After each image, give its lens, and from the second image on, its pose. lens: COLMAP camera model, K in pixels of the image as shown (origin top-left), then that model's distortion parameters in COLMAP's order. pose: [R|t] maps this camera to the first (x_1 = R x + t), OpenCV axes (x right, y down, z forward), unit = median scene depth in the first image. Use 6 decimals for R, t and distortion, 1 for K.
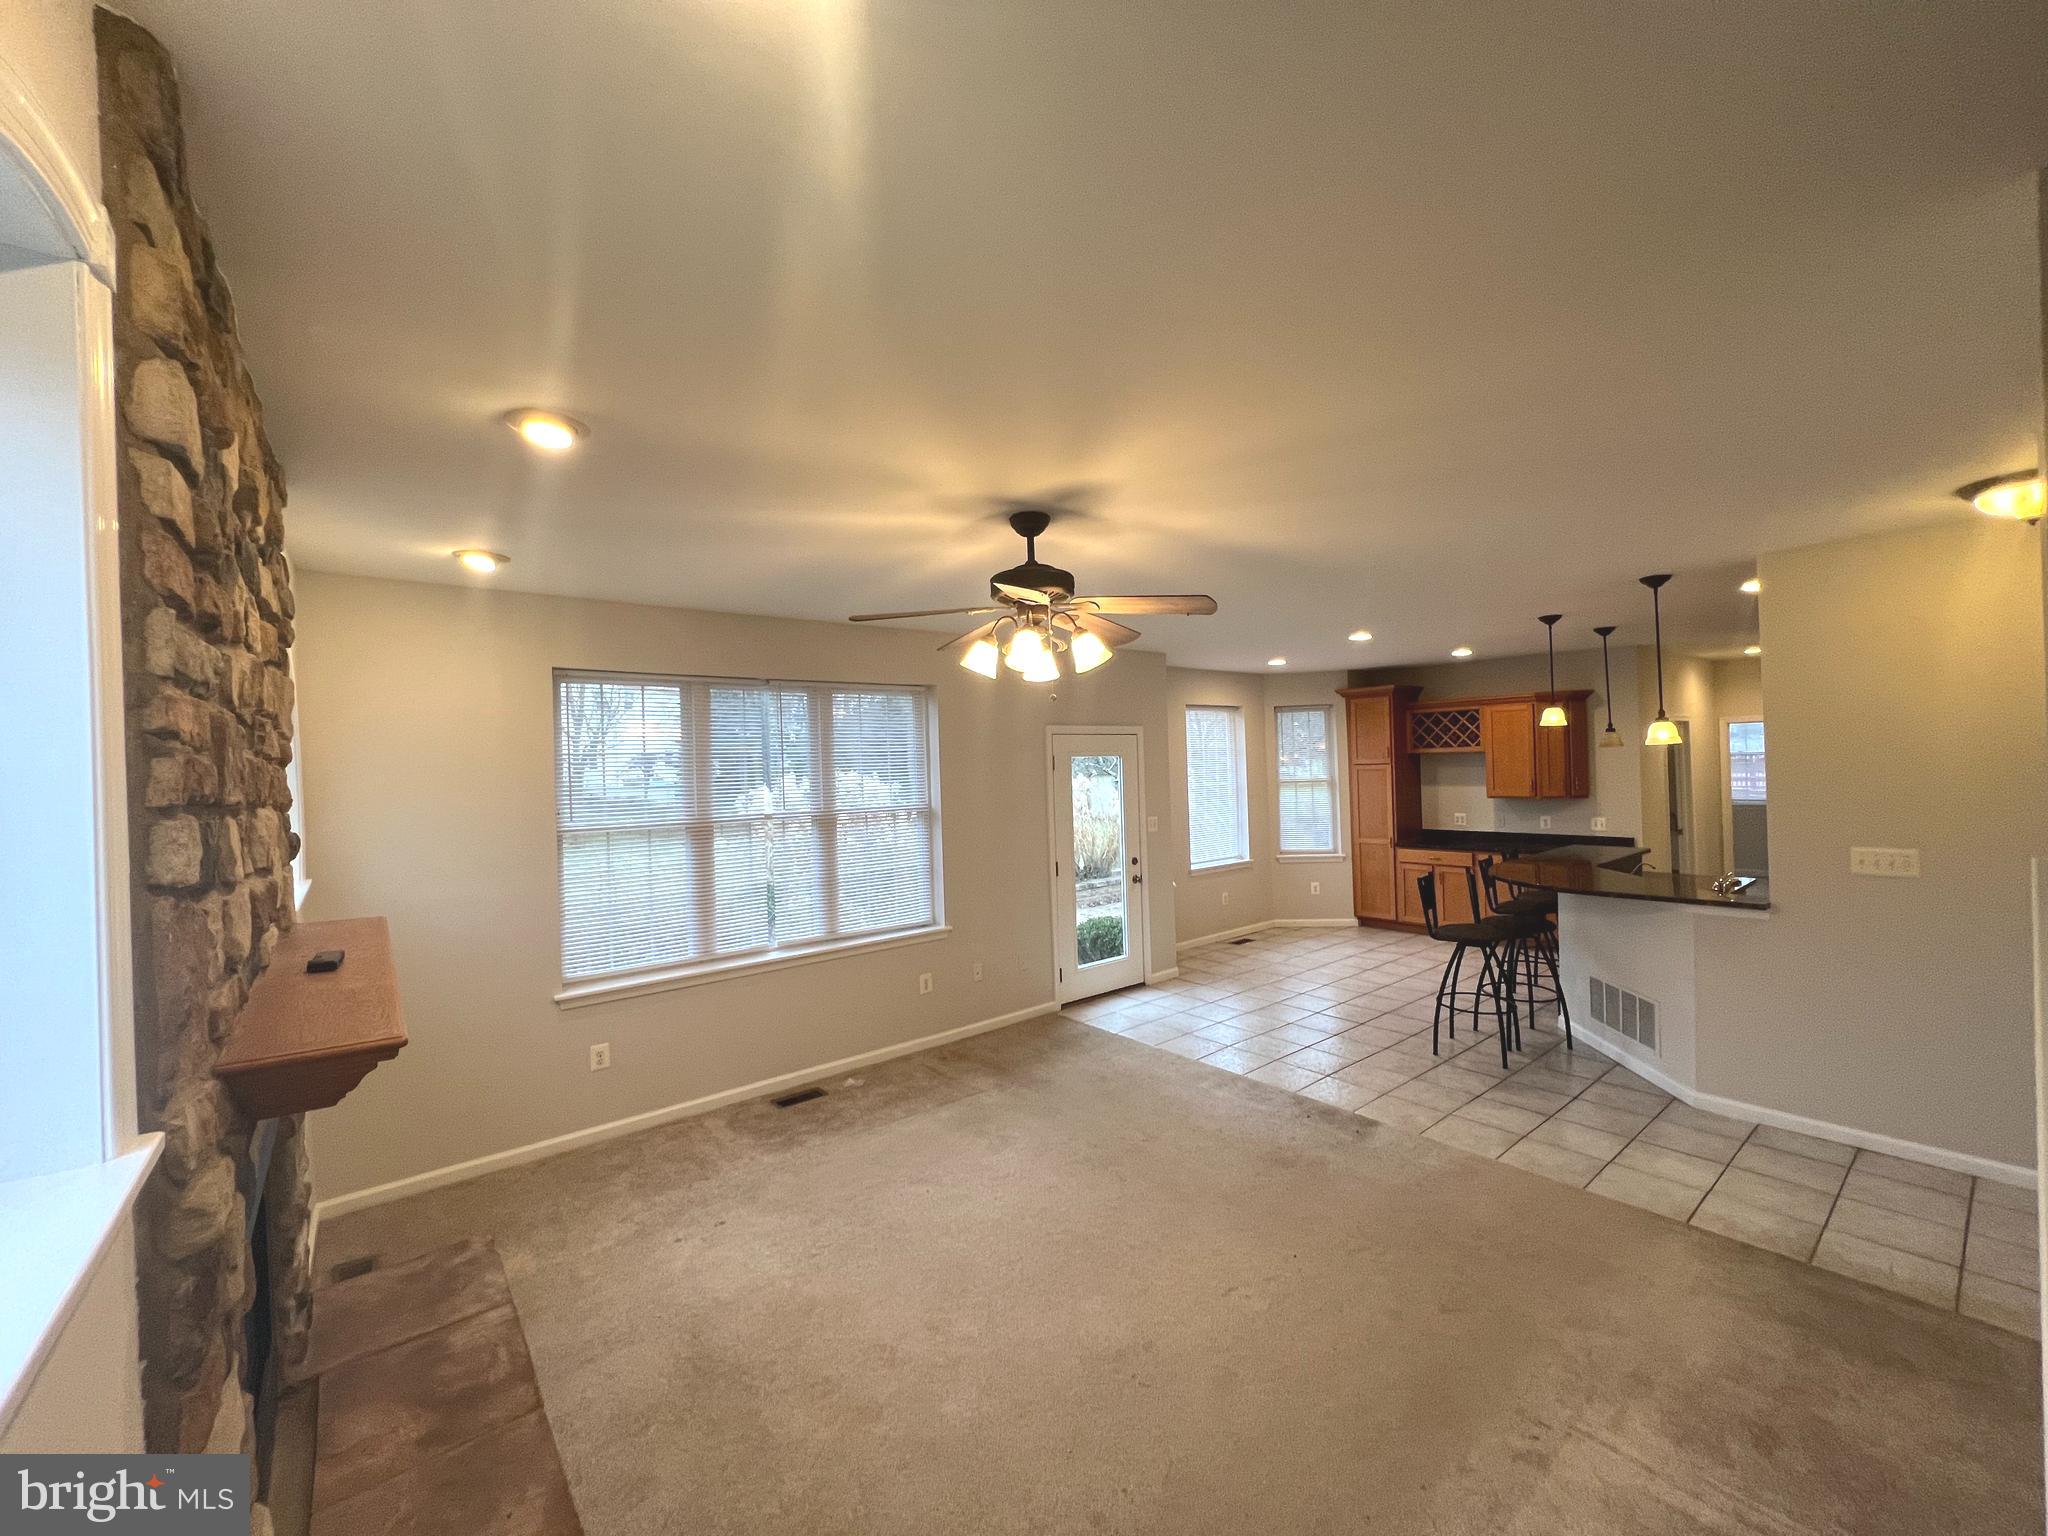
lens RADIAL K [[817.9, 0, 1018.3], [0, 817.9, 766.5], [0, 0, 1]] dist [-0.002073, 0.000610]
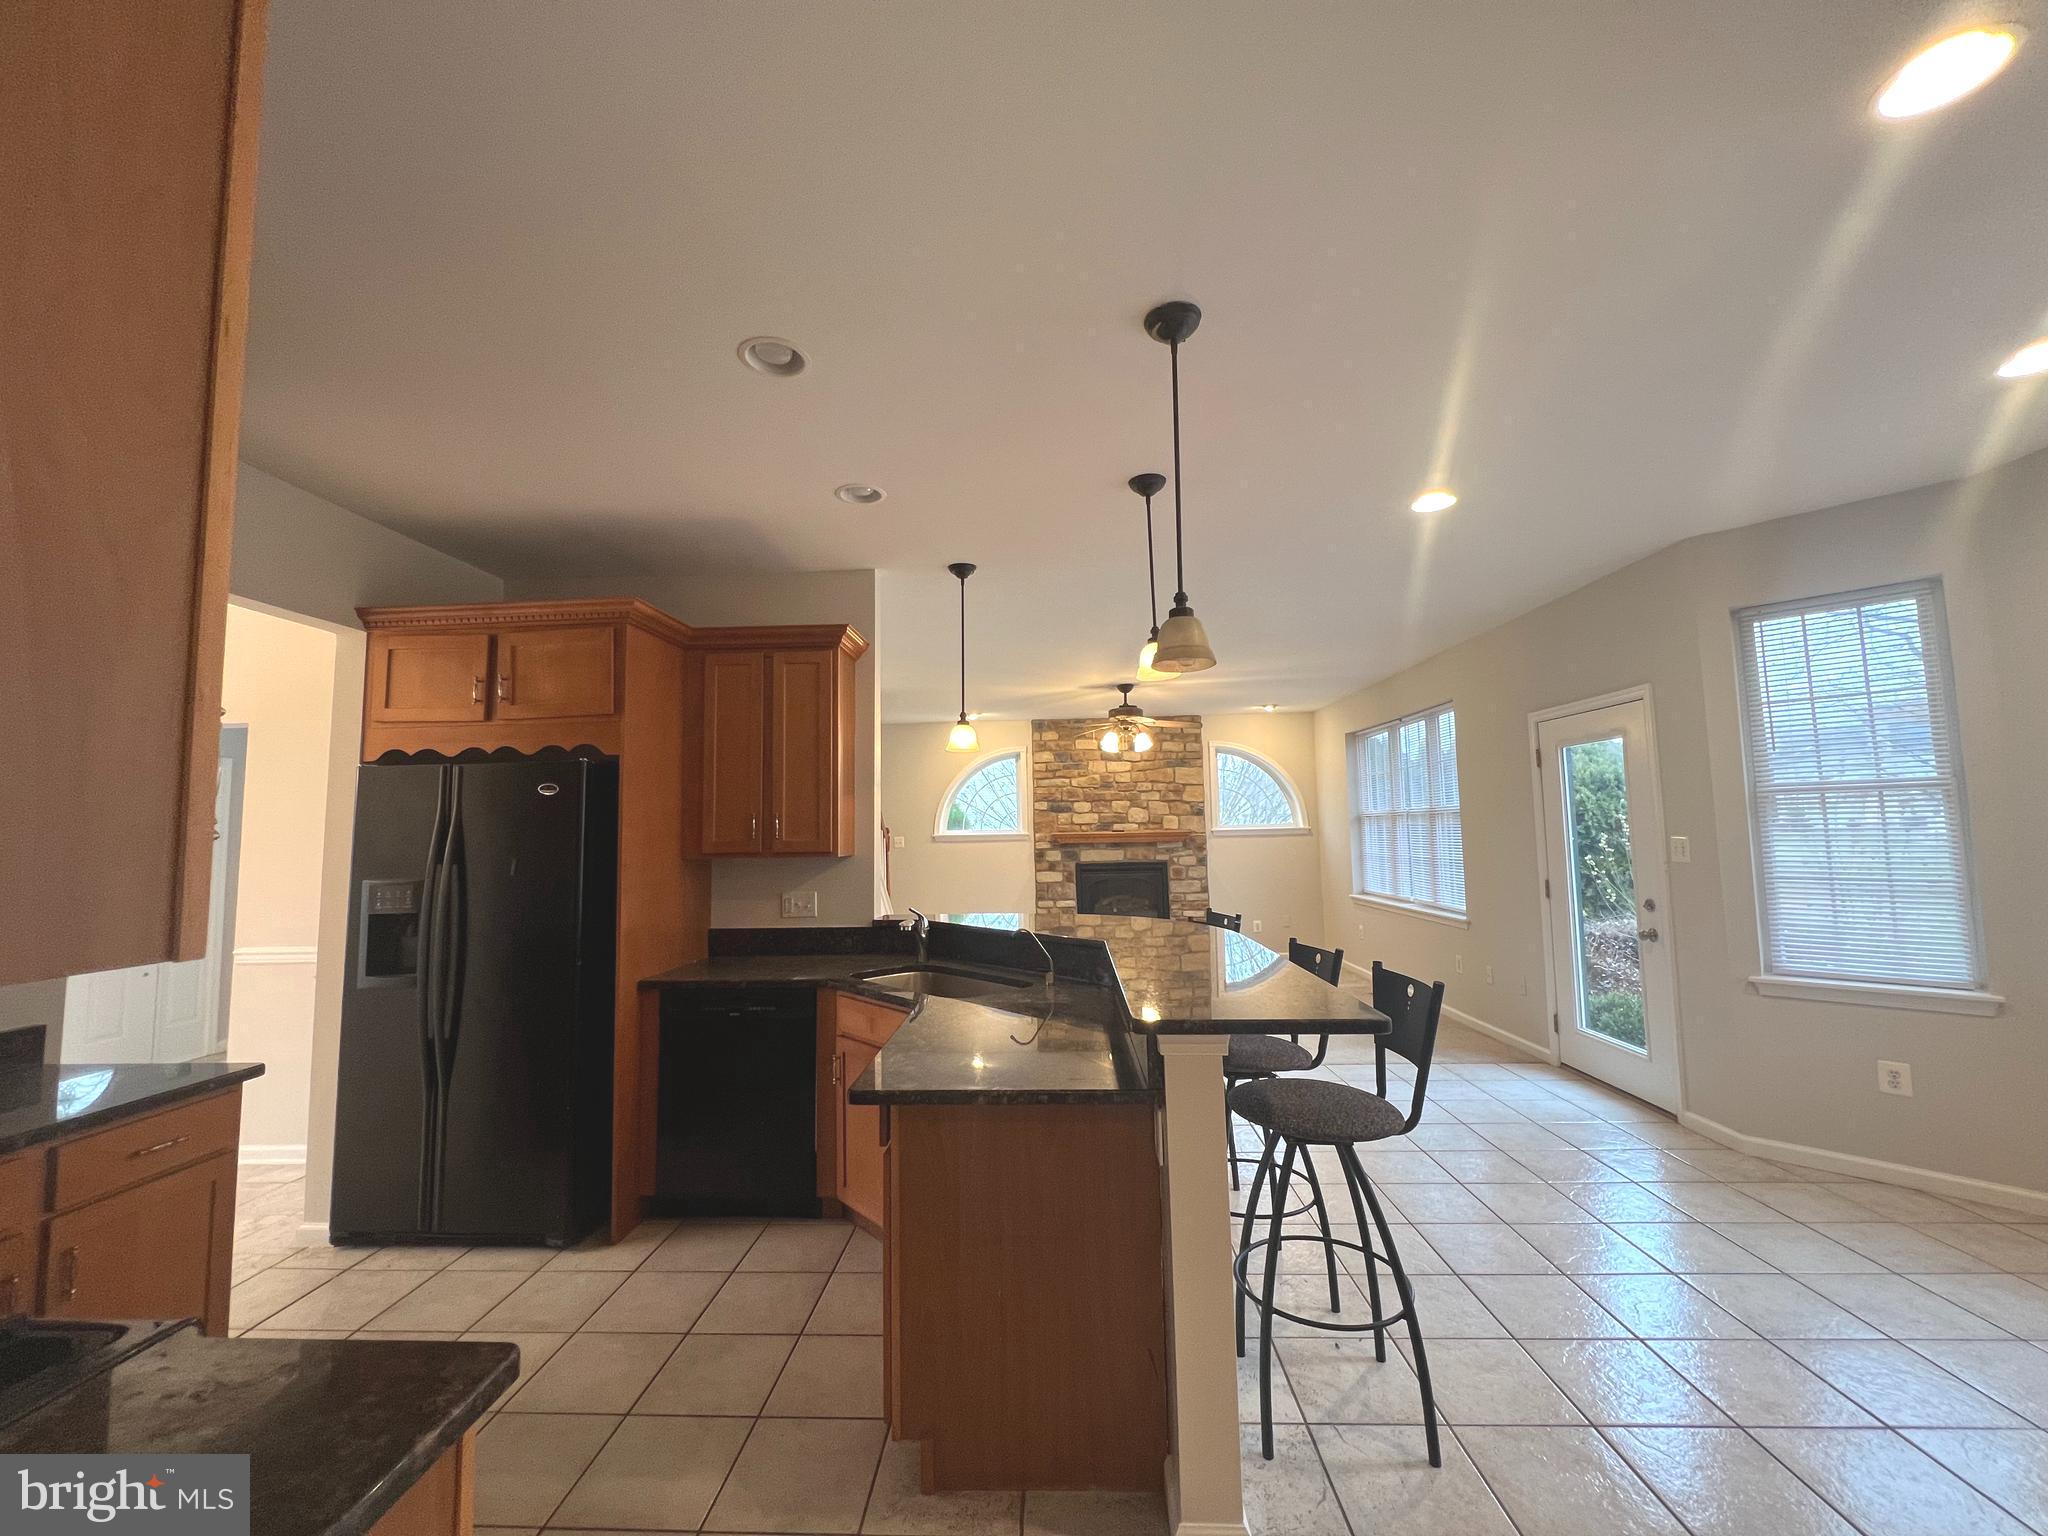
lens RADIAL K [[817.9, 0, 1018.3], [0, 817.9, 766.5], [0, 0, 1]] dist [-0.002073, 0.000610]
pose [[-0.663501, -0.013897, -0.748046, 0.910090], [0.043582, 0.997412, -0.057186, 0.026212], [0.746905, -0.070544, -0.661178, 1.050681]]
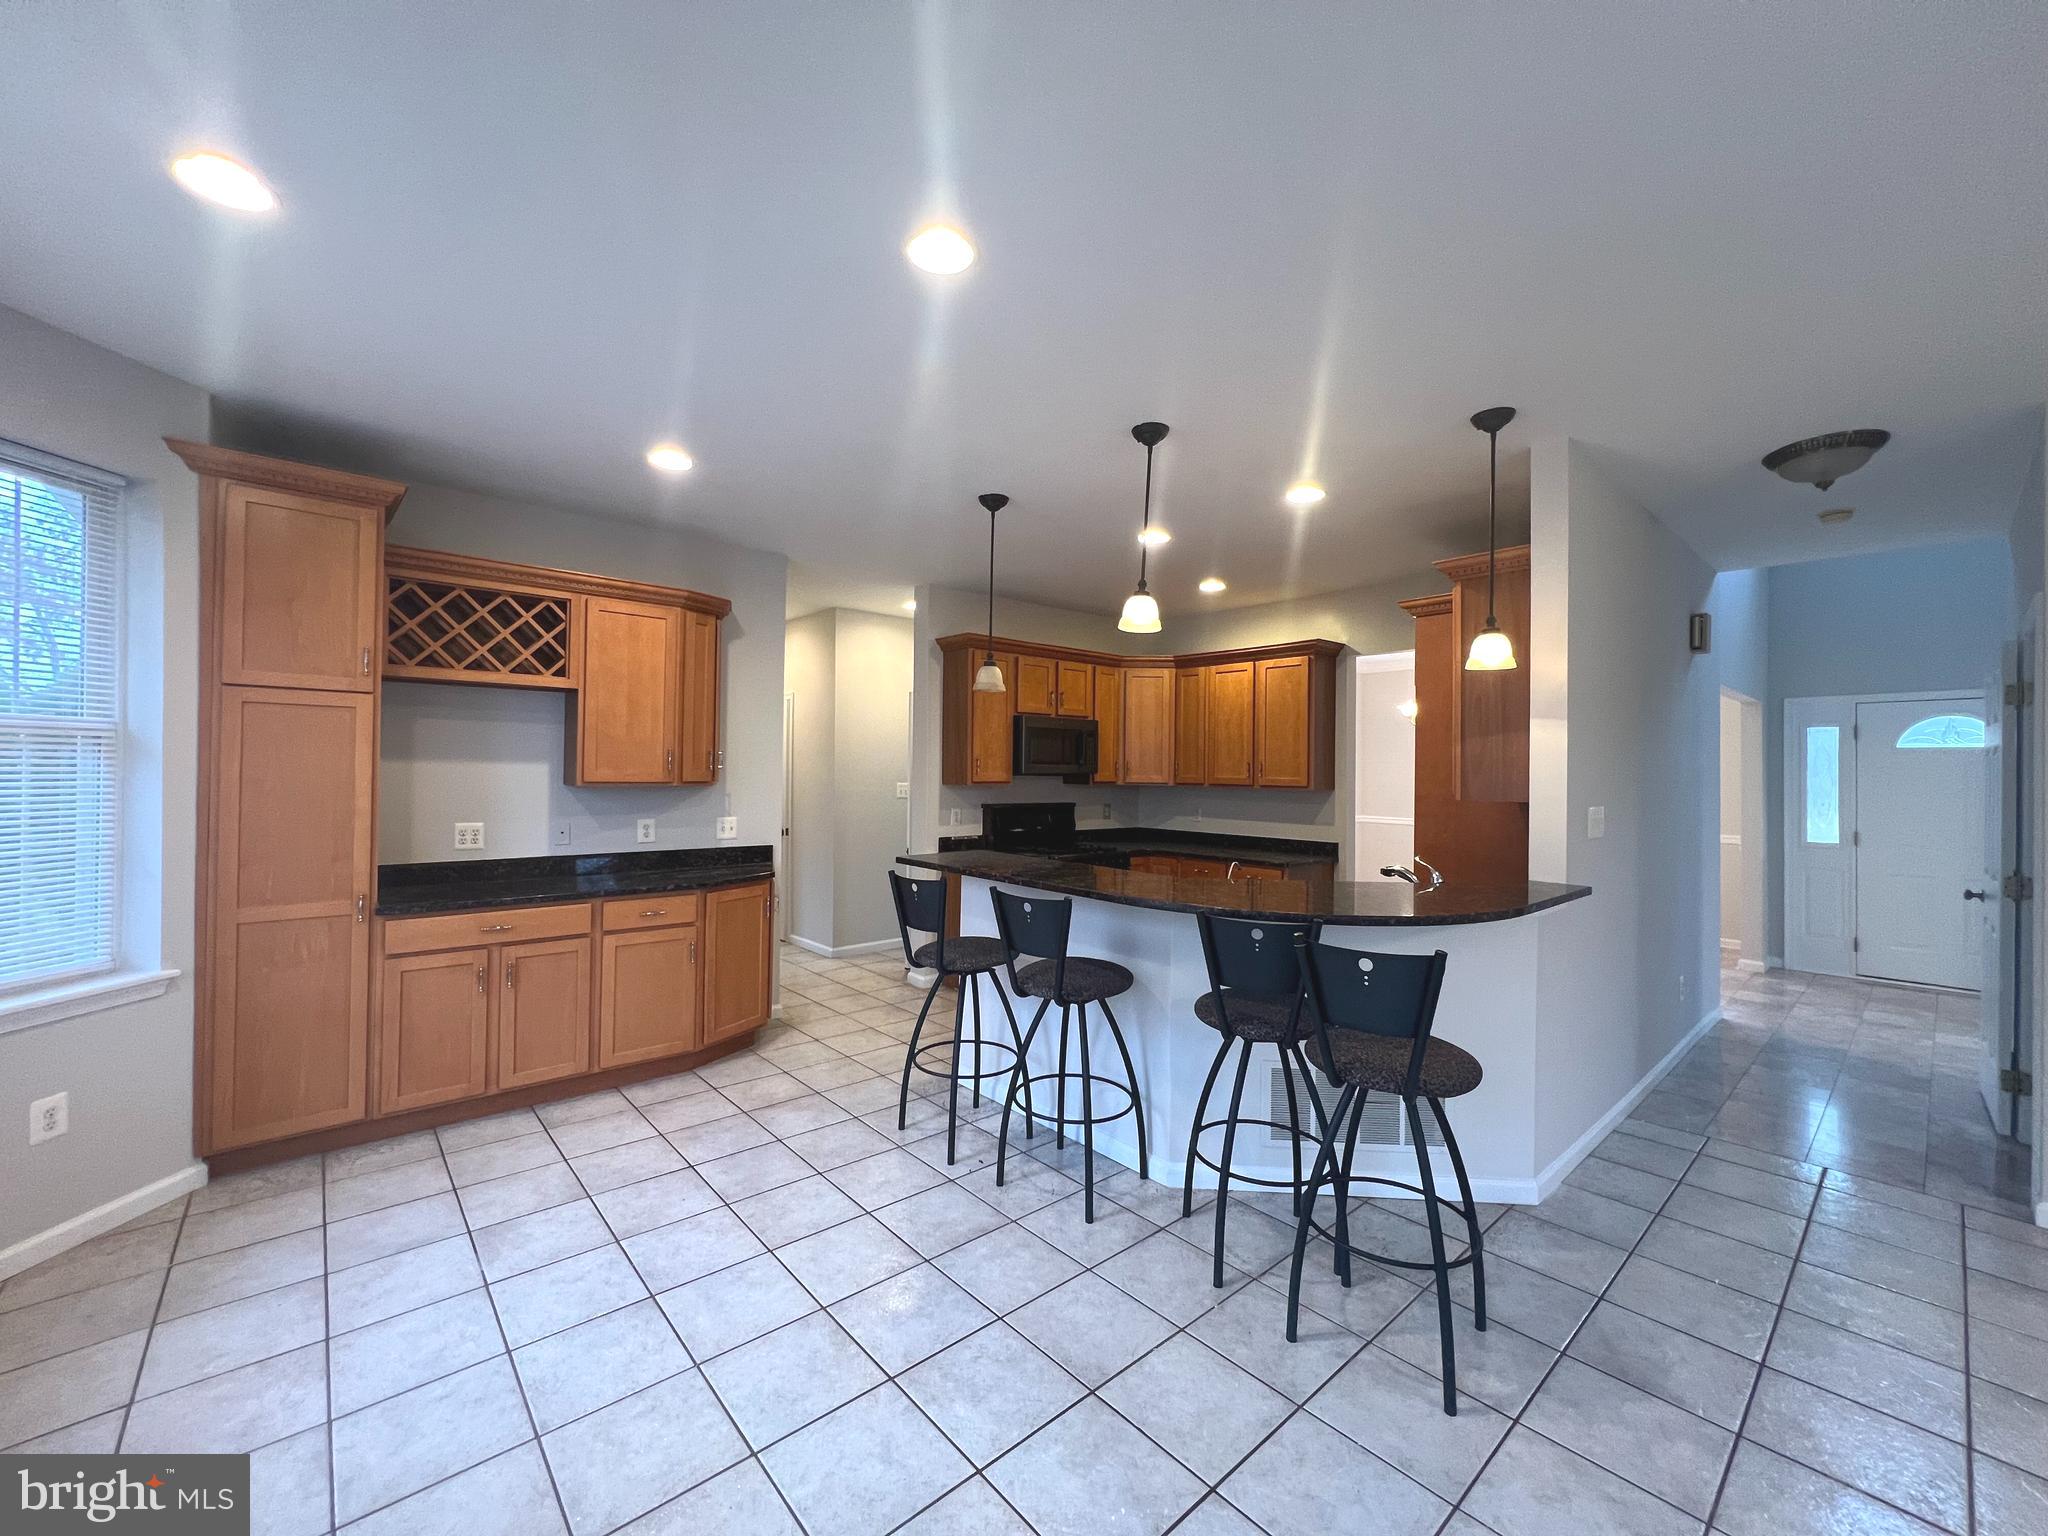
lens RADIAL K [[817.9, 0, 1018.3], [0, 817.9, 766.5], [0, 0, 1]] dist [-0.002073, 0.000610]
pose [[-0.039731, 0.036886, 0.998529, 0.095018], [-0.007702, 0.999277, -0.037220, 0.051437], [-0.999181, -0.009170, -0.039418, 0.902194]]
